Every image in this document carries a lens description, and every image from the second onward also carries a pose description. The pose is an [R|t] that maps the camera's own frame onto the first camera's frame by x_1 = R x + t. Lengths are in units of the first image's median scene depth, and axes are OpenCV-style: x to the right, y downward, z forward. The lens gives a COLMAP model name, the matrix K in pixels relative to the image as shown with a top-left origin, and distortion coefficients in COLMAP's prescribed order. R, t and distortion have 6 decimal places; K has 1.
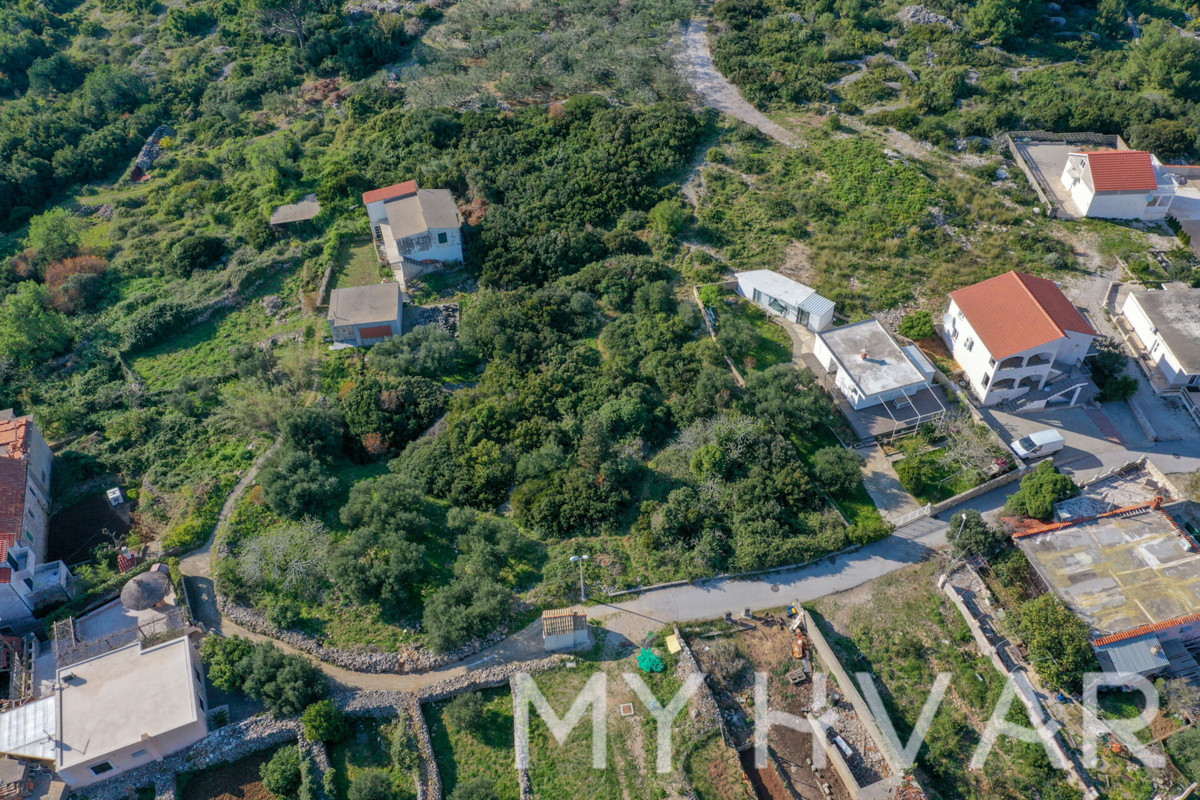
lens RADIAL K [[919.7, 0, 600.0], [0, 919.7, 400.0], [0, 0, 1]] dist [0.003289, -0.001205]
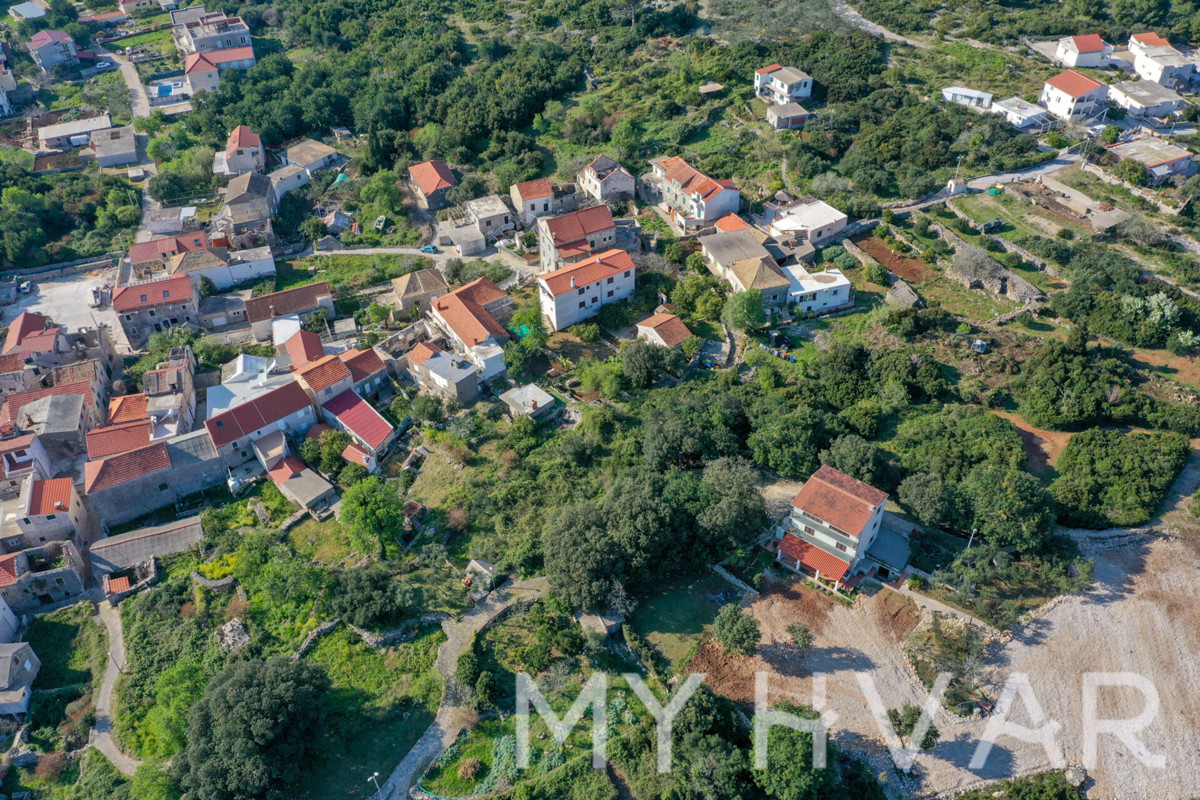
lens RADIAL K [[919.7, 0, 600.0], [0, 919.7, 400.0], [0, 0, 1]] dist [0.003289, -0.001205]
pose [[0.983257, -0.114399, 0.141838, -0.908643], [0.124972, 0.989828, -0.067994, 0.555378], [-0.132617, 0.084581, 0.987552, -0.847403]]
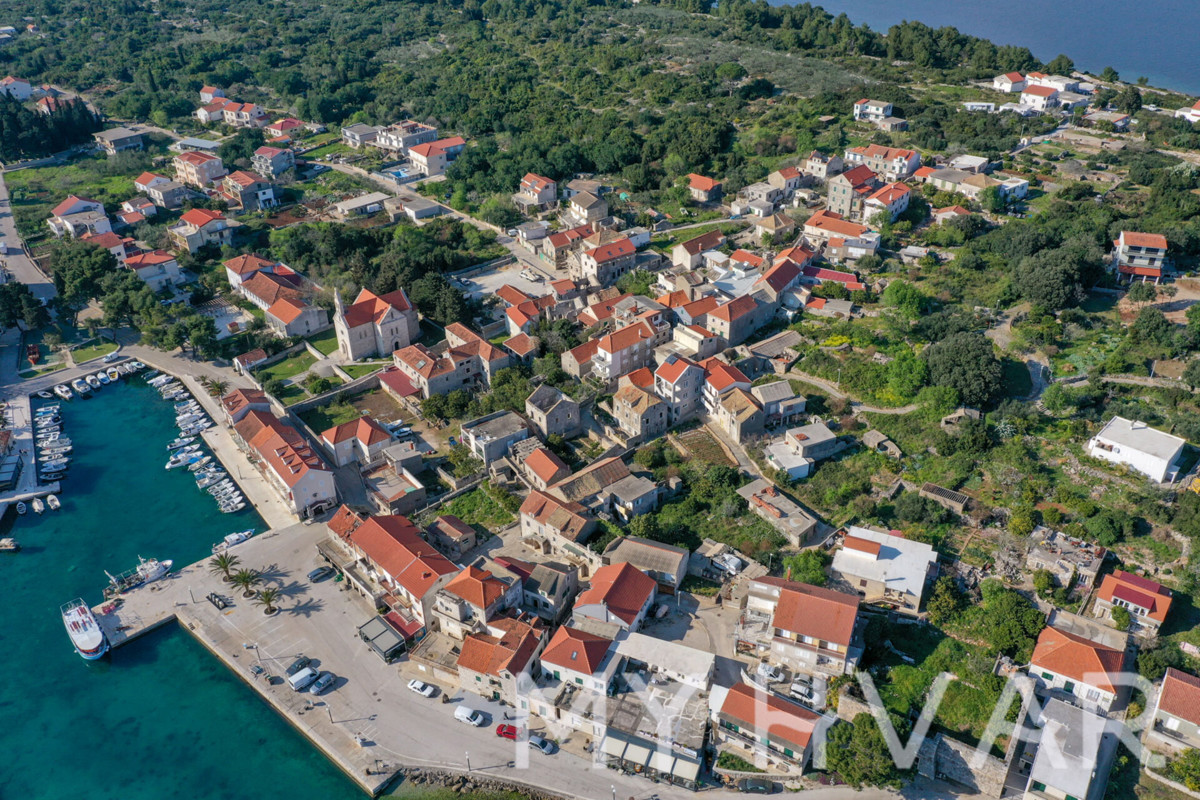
lens RADIAL K [[919.7, 0, 600.0], [0, 919.7, 400.0], [0, 0, 1]] dist [0.003289, -0.001205]
pose [[0.878102, -0.249227, 0.408438, -2.373397], [0.341793, 0.924098, -0.170941, 0.875014], [-0.334834, 0.289705, 0.896637, -1.119284]]
